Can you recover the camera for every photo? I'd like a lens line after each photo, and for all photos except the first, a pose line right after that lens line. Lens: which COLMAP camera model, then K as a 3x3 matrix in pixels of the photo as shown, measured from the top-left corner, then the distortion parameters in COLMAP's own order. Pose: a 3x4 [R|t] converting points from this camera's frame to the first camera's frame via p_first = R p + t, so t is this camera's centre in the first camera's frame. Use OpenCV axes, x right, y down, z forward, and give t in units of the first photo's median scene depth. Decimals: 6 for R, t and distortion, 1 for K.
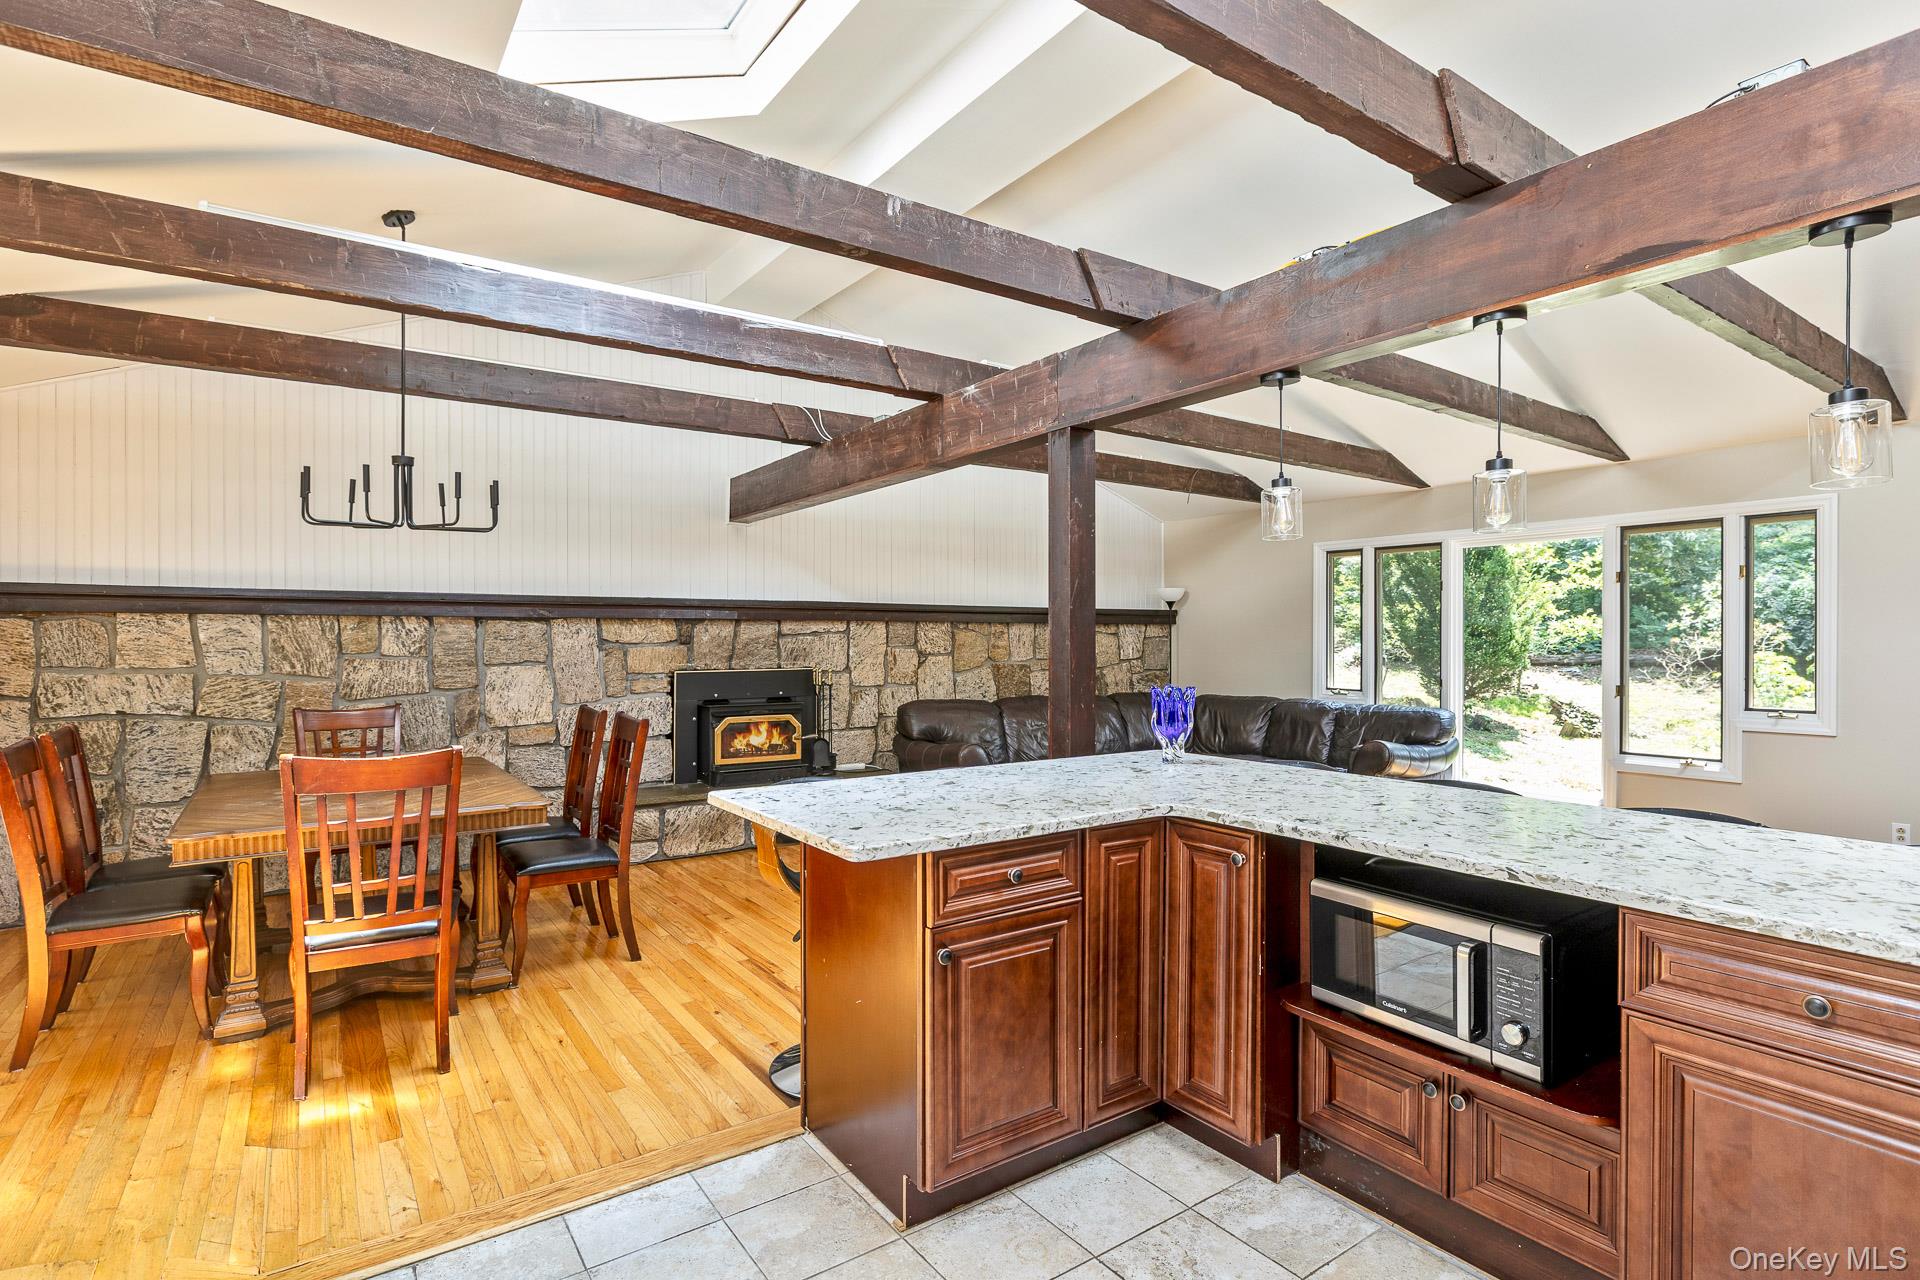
lens RADIAL K [[936.1, 0, 957.5], [0, 936.1, 638.3], [0, 0, 1]] dist [0.000757, -0.000910]
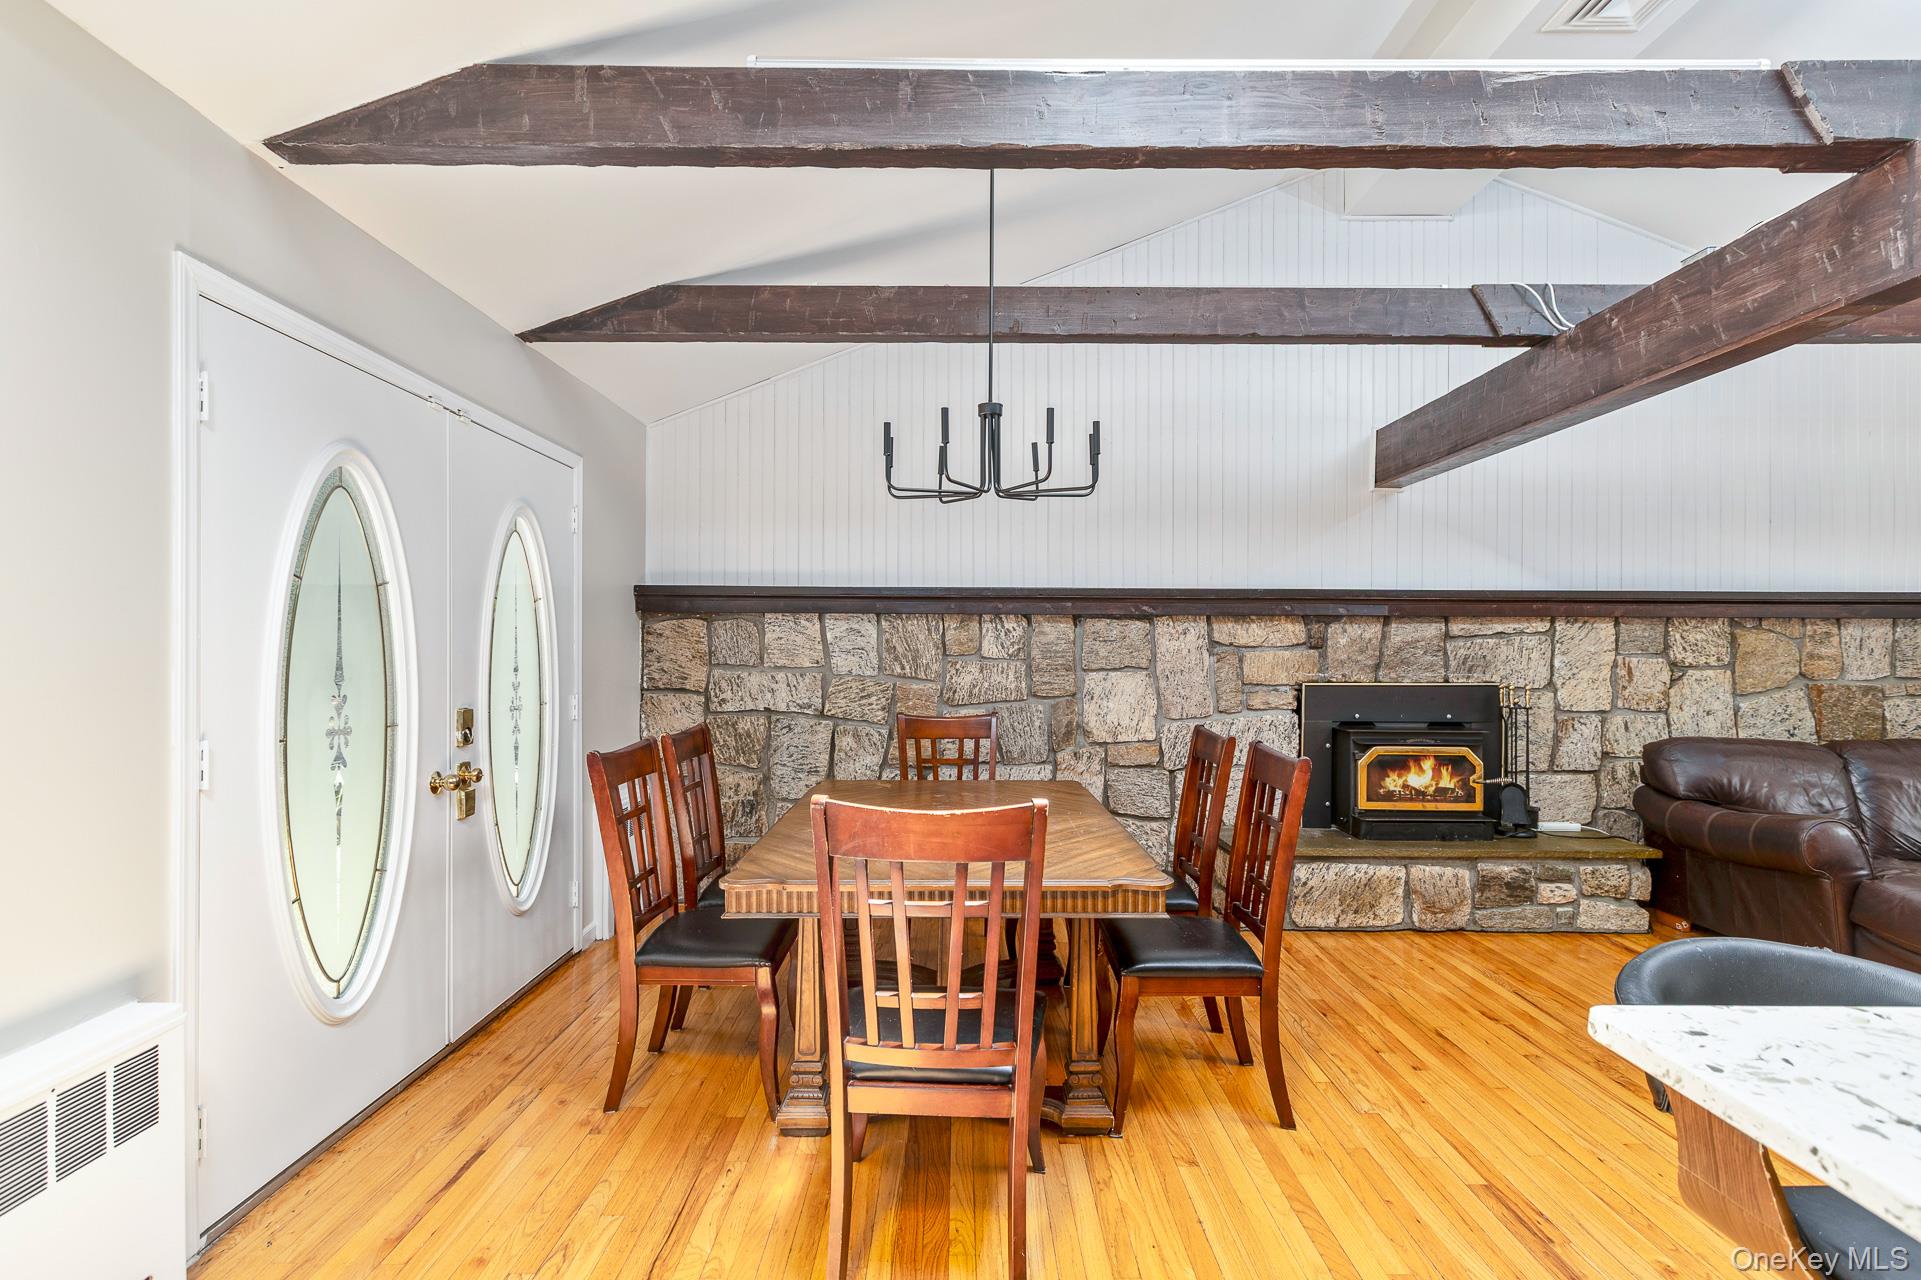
lens RADIAL K [[895.8, 0, 972.7], [0, 895.8, 645.8], [0, 0, 1]] dist [0.001308, -0.000707]
pose [[0.829336, 0.004258, -0.558734, -0.123448], [-0.005488, 0.999985, -0.000525, 0.006748], [0.558723, 0.003502, 0.829347, 0.248759]]
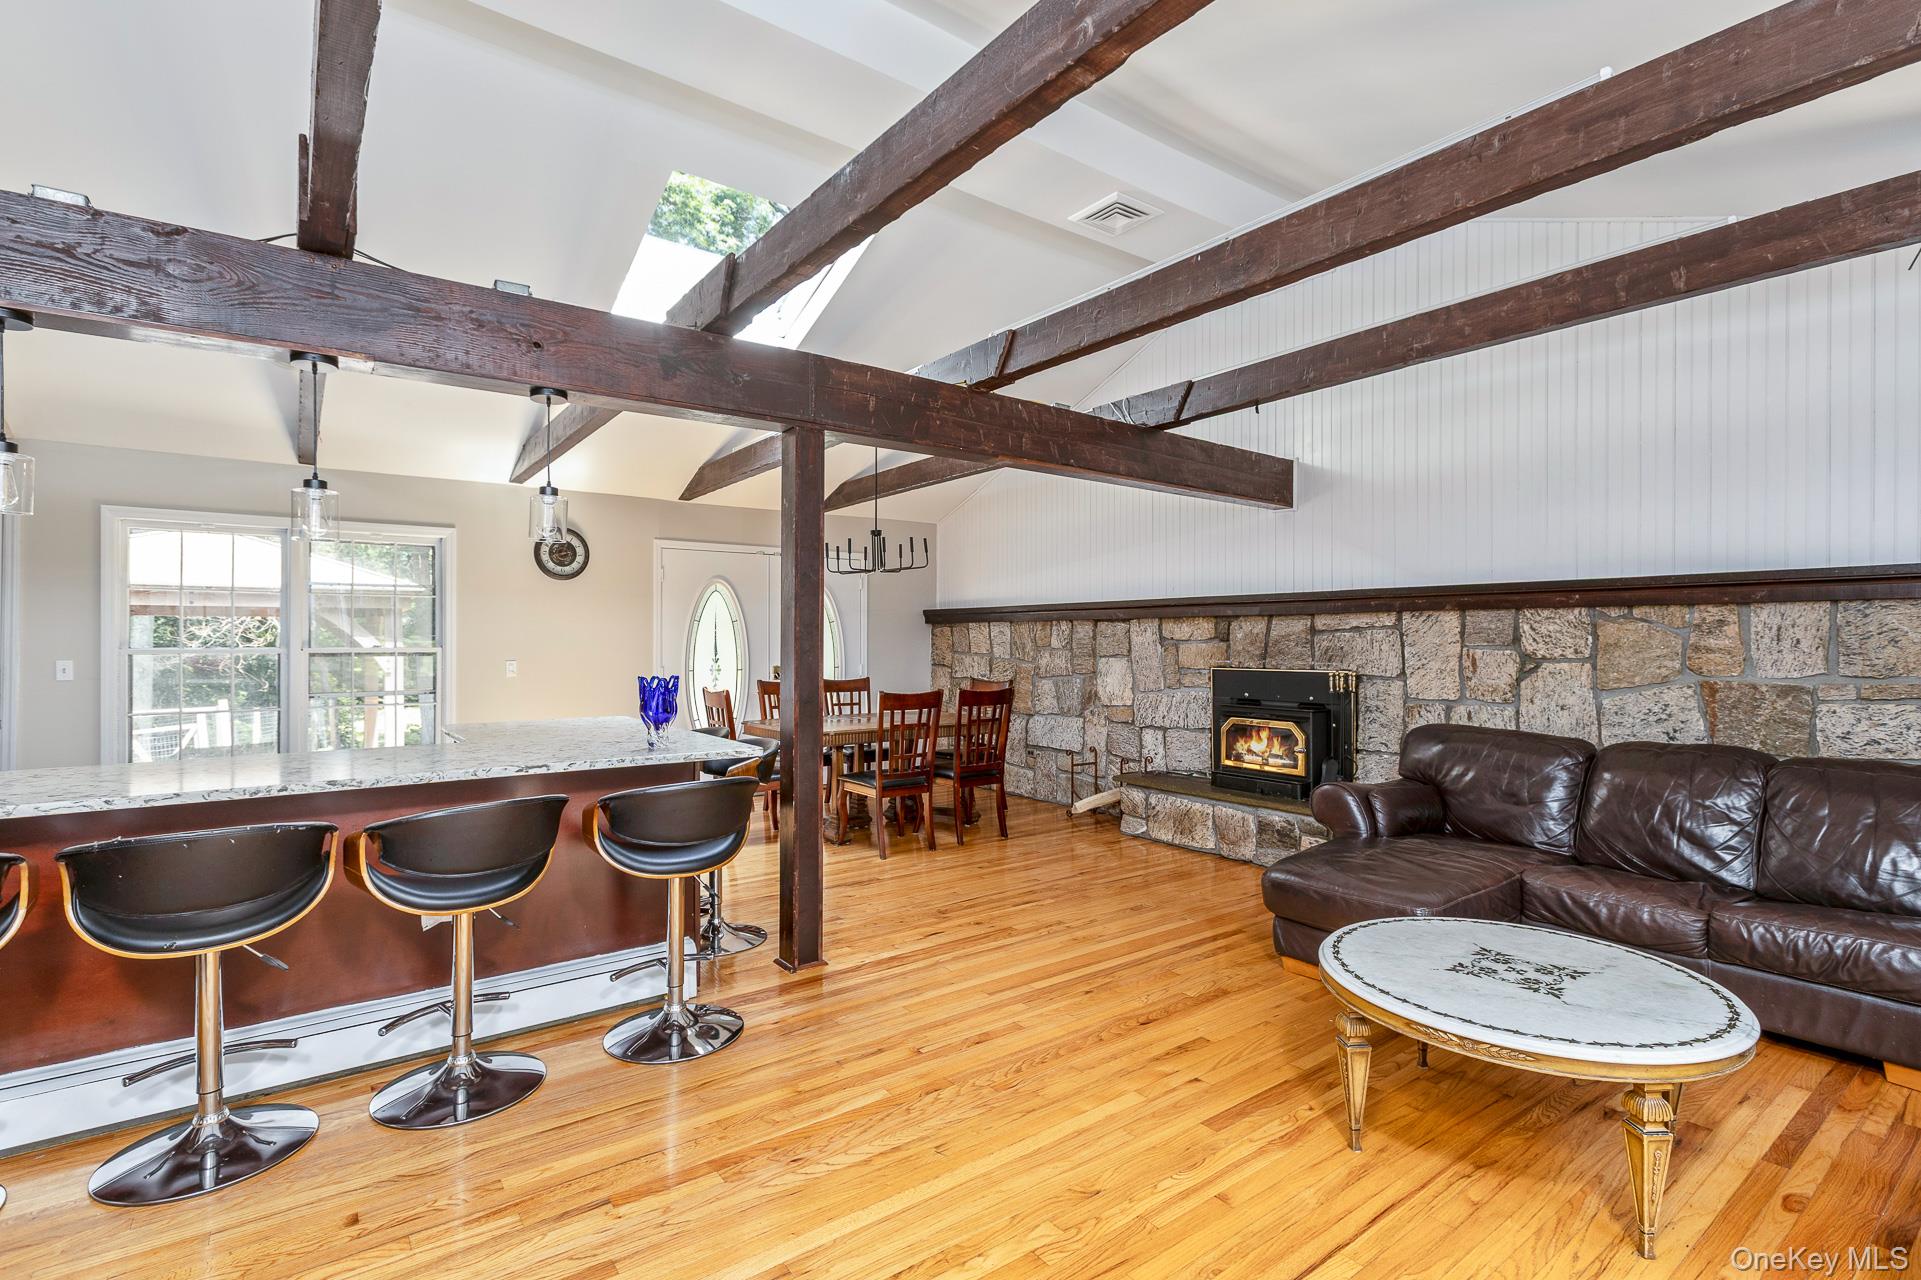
lens RADIAL K [[895.8, 0, 955.2], [0, 895.8, 639.1], [0, 0, 1]] dist [0.001308, -0.000707]
pose [[0.037741, 0.000389, -0.999287, 0.721881], [0.001218, 0.999999, 0.000436, 0.003503], [0.999287, -0.001233, 0.037741, 0.740225]]
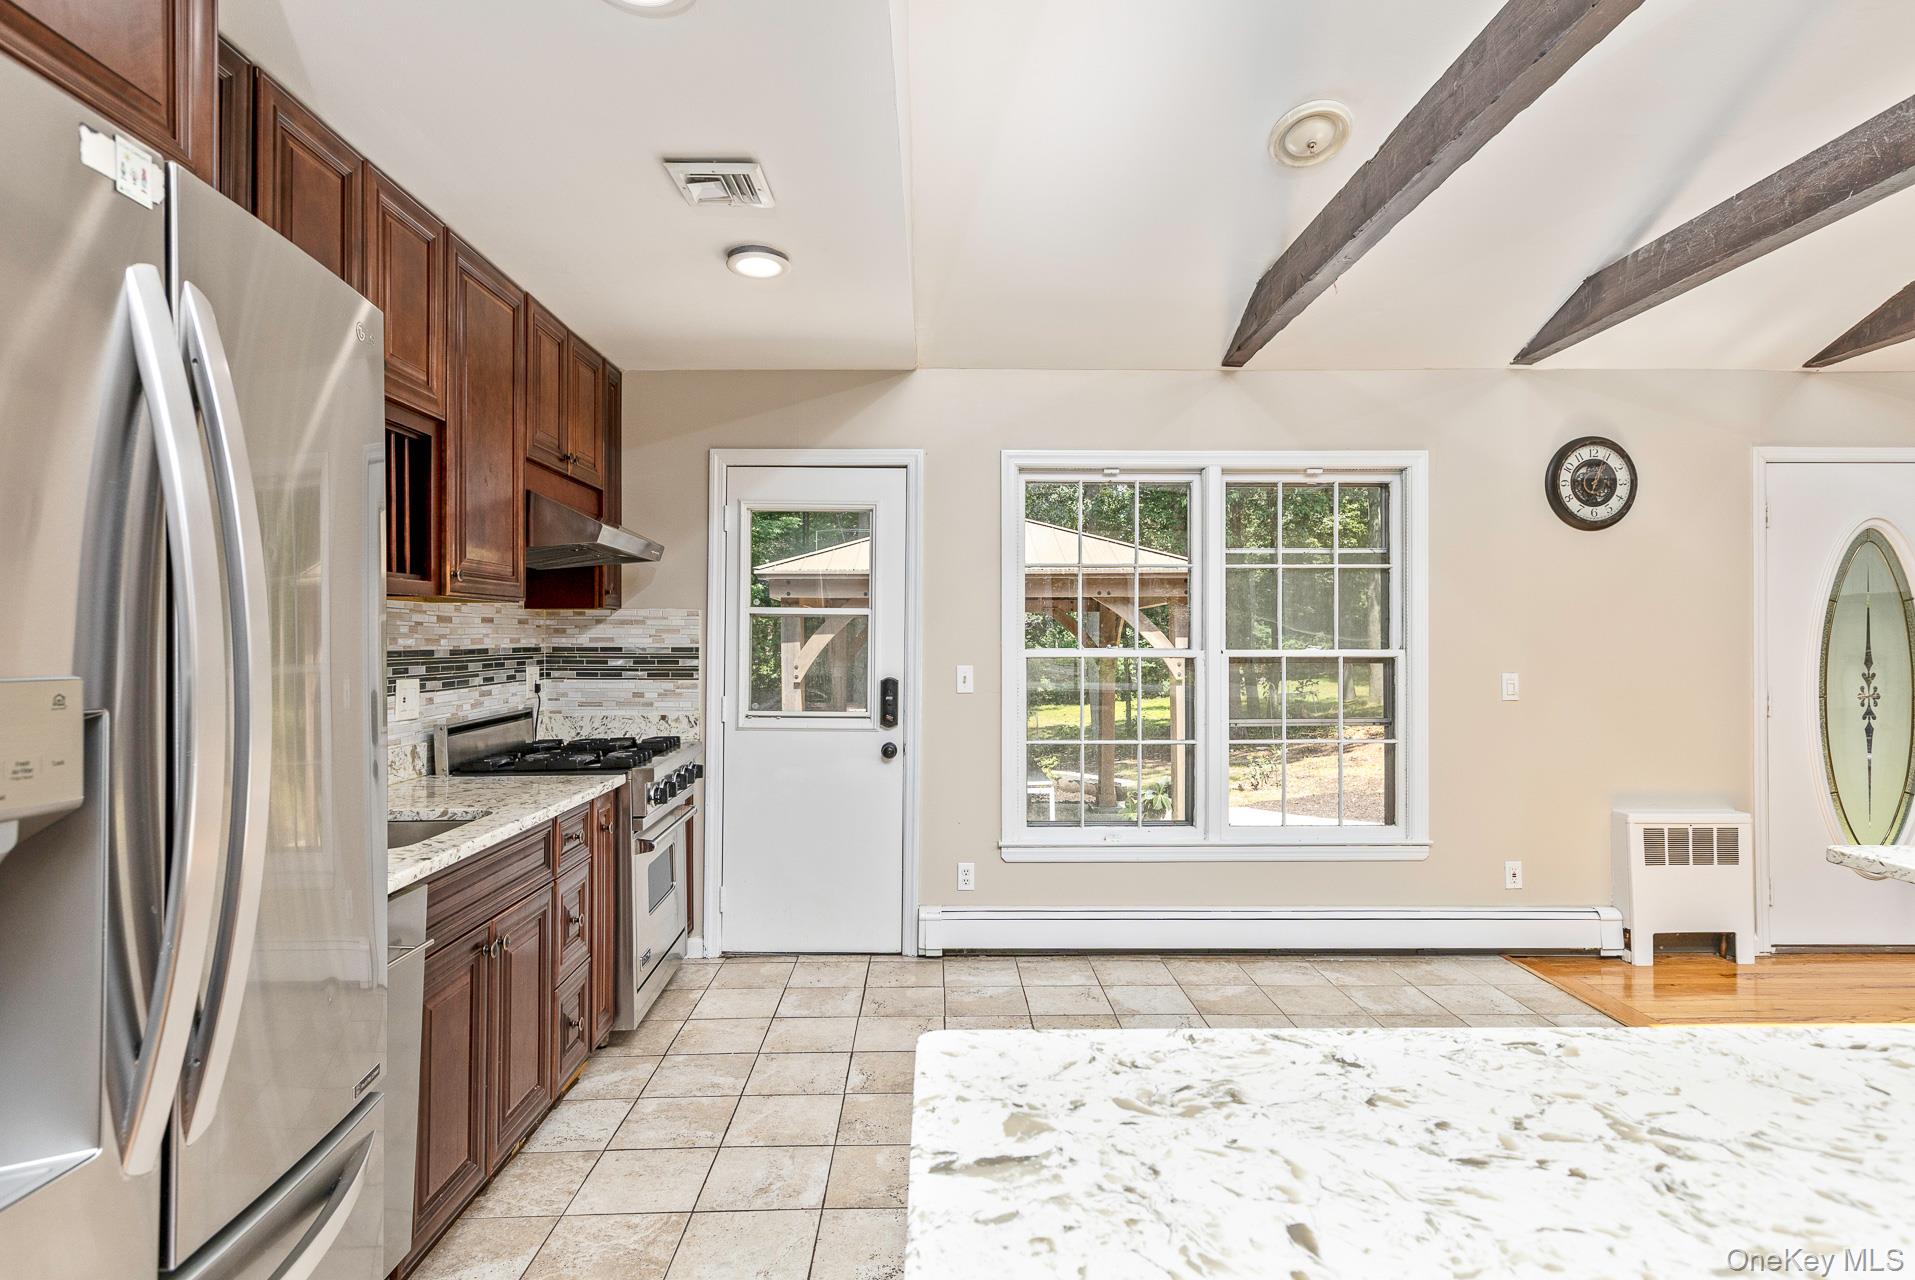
lens RADIAL K [[1022.9, 0, 958.7], [0, 1022.9, 632.3], [0, 0, 1]] dist [-0.004586, -0.001245]
pose [[-0.552443, -0.005694, -0.833531, 0.401924], [0.000154, 0.999976, -0.006933, 0.005796], [0.833551, -0.003958, -0.552428, 0.283787]]
